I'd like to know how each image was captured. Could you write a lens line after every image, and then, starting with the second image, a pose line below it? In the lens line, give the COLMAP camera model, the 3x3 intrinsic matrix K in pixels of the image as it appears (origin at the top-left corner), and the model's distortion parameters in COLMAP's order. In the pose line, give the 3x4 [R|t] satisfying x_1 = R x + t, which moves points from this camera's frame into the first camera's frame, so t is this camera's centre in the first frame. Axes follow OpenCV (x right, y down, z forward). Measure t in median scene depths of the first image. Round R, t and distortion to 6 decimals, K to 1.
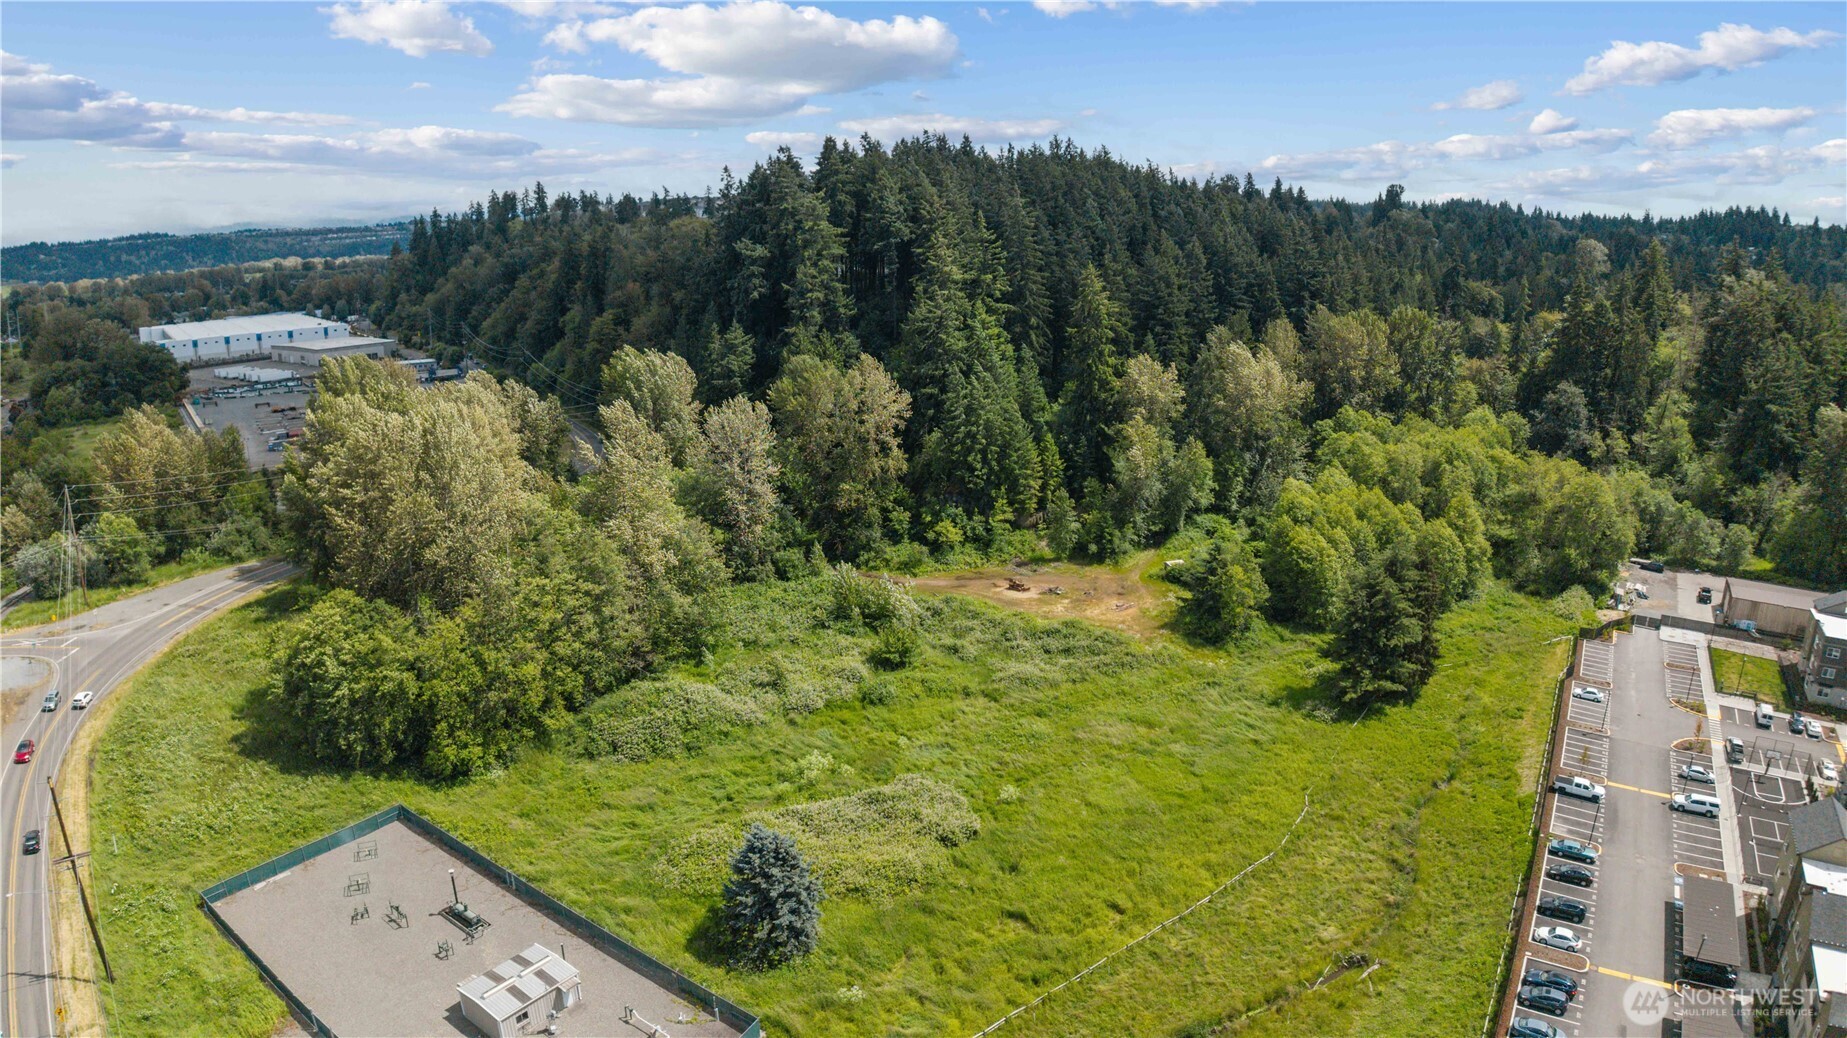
lens RADIAL K [[1056.8, 0, 923.5], [0, 1056.8, 519.0], [0, 0, 1]] dist [-0.150129, 0.004072]
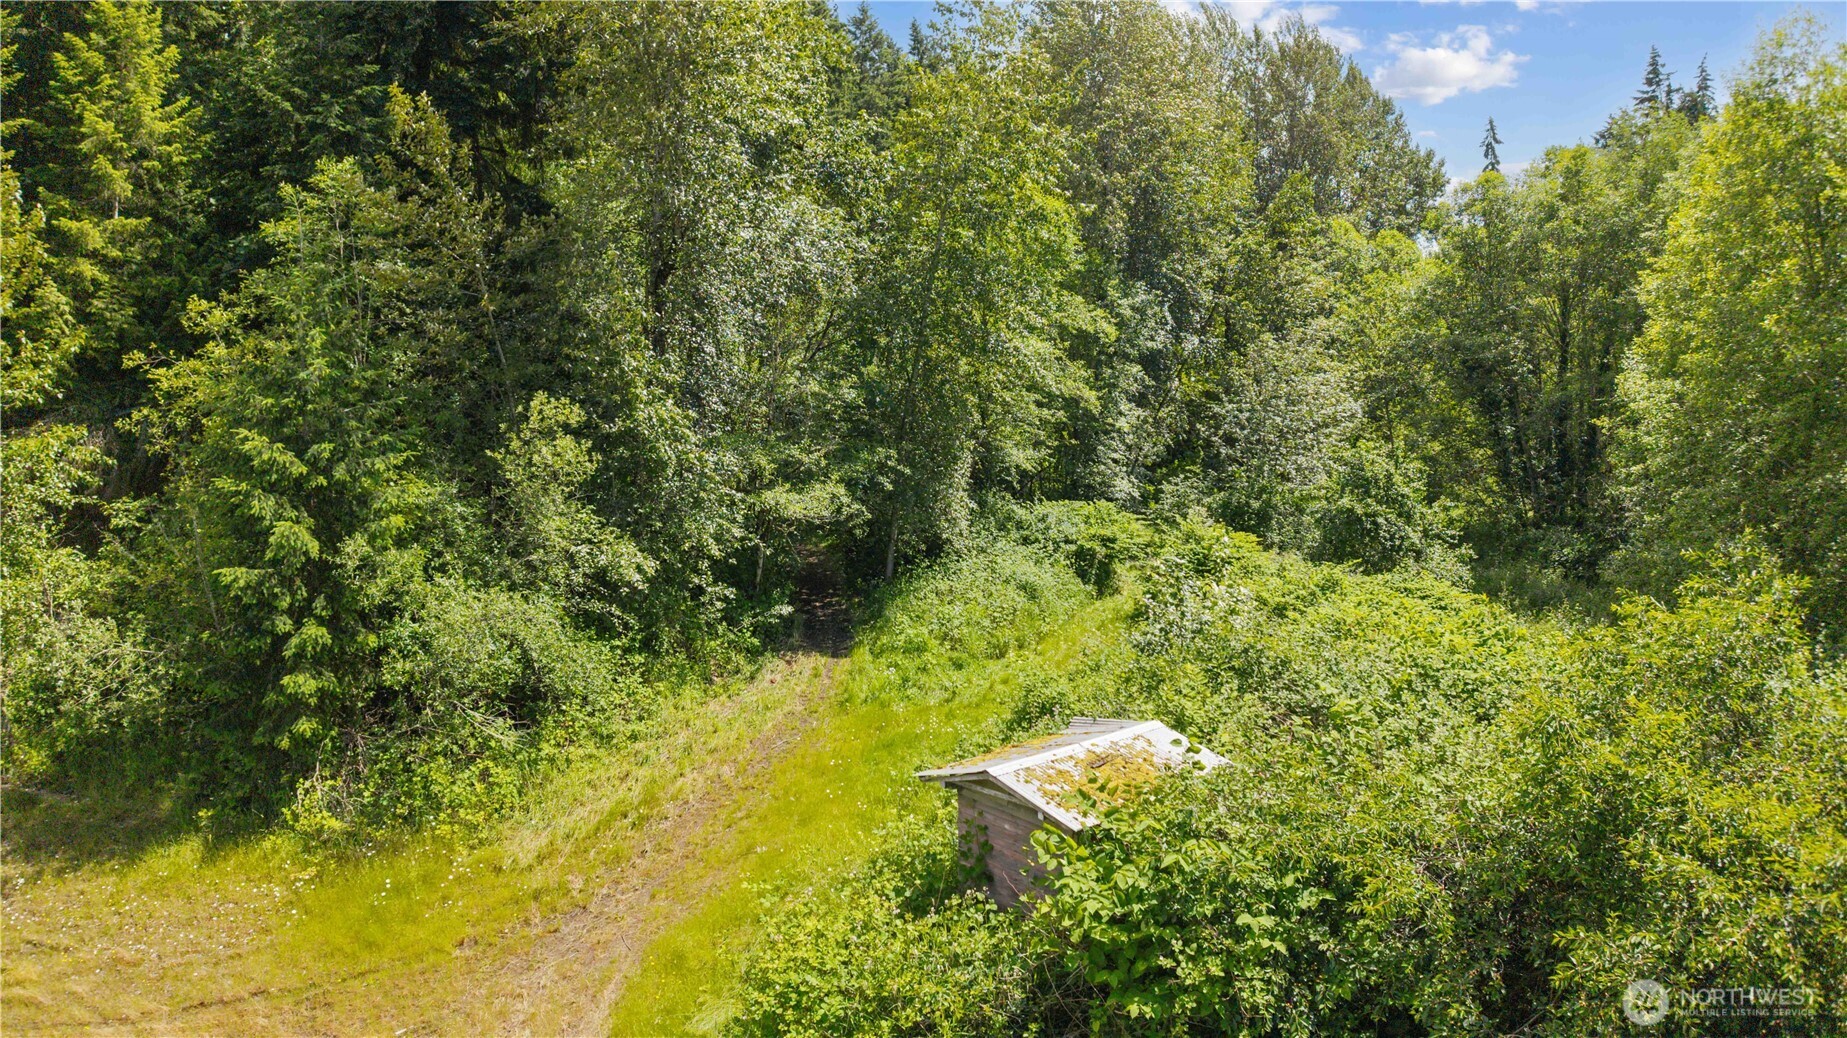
lens RADIAL K [[1056.8, 0, 923.5], [0, 1056.8, 519.0], [0, 0, 1]] dist [-0.150129, 0.004072]
pose [[0.939906, -0.038518, 0.339254, 0.254707], [0.095710, 0.983502, -0.153502, 0.043586], [-0.327745, 0.176747, 0.928086, 1.170003]]
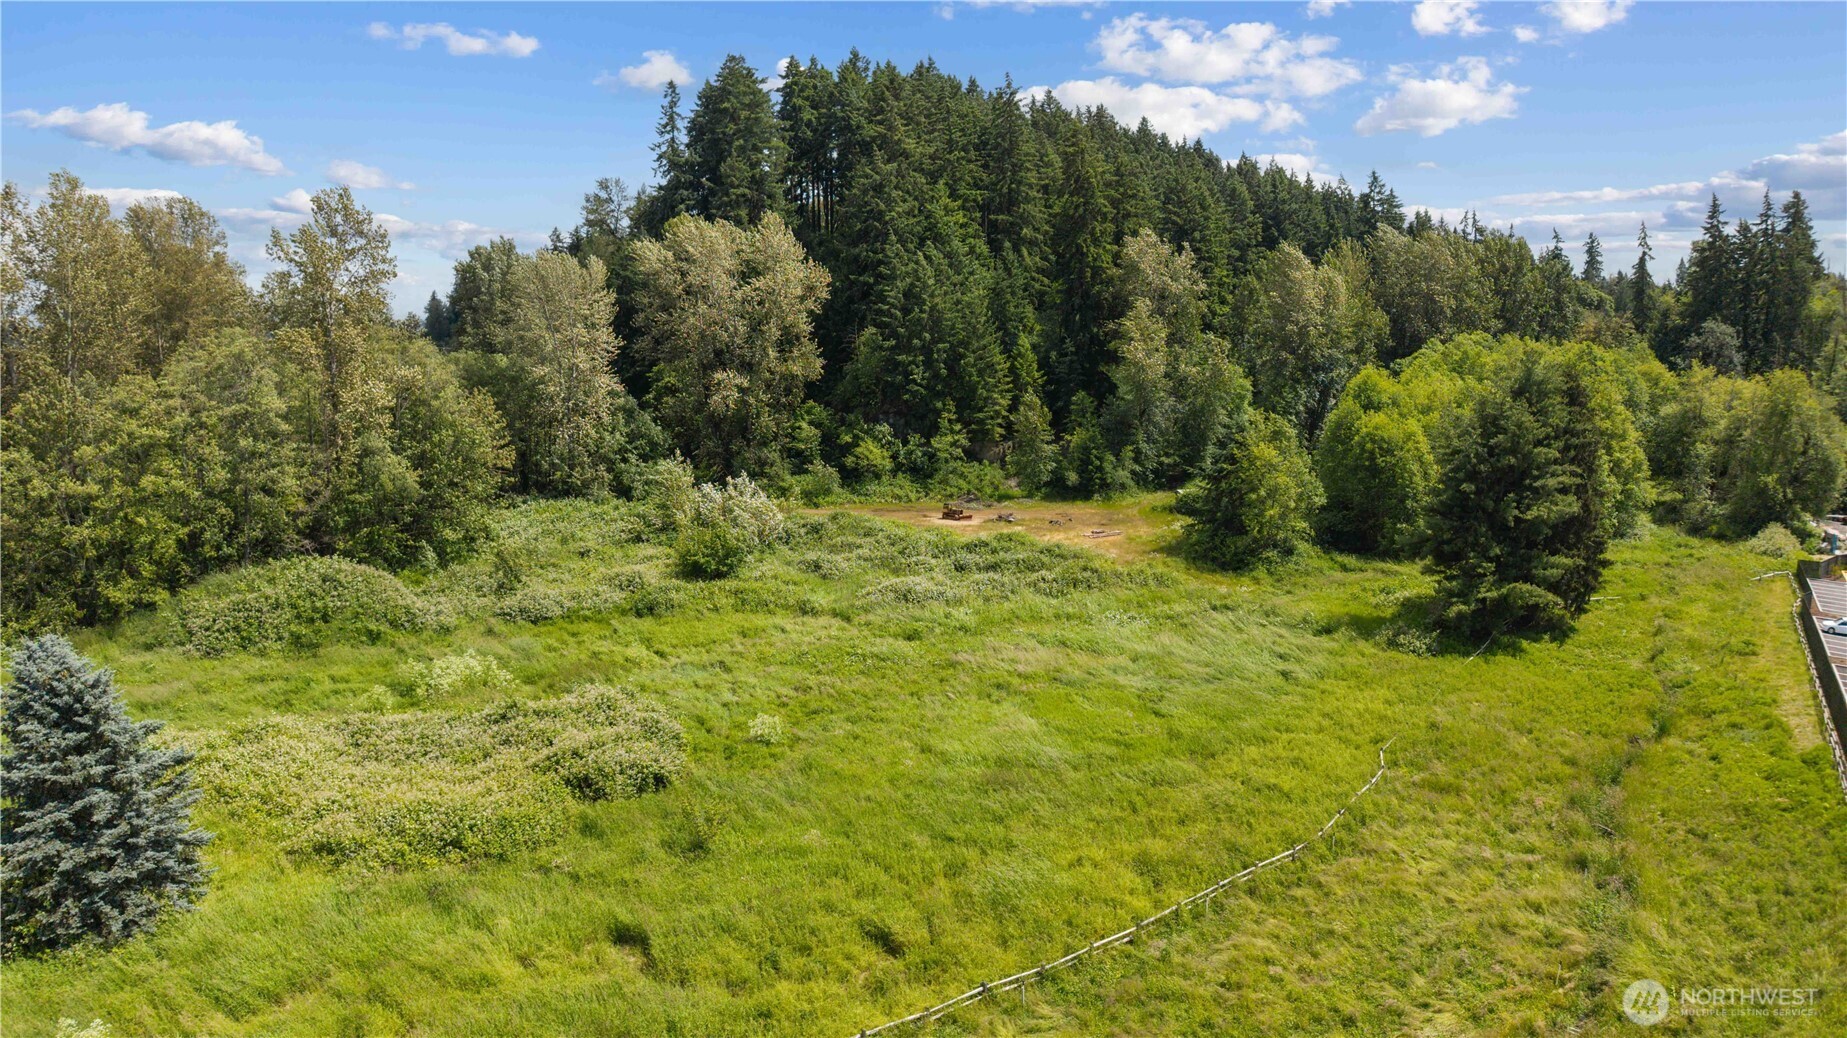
lens RADIAL K [[1056.8, 0, 923.5], [0, 1056.8, 519.0], [0, 0, 1]] dist [-0.150129, 0.004072]
pose [[0.996824, 0.012368, -0.078668, 0.149611], [-0.020189, 0.994841, -0.099413, 0.164587], [0.077032, 0.100685, 0.991932, 0.380213]]
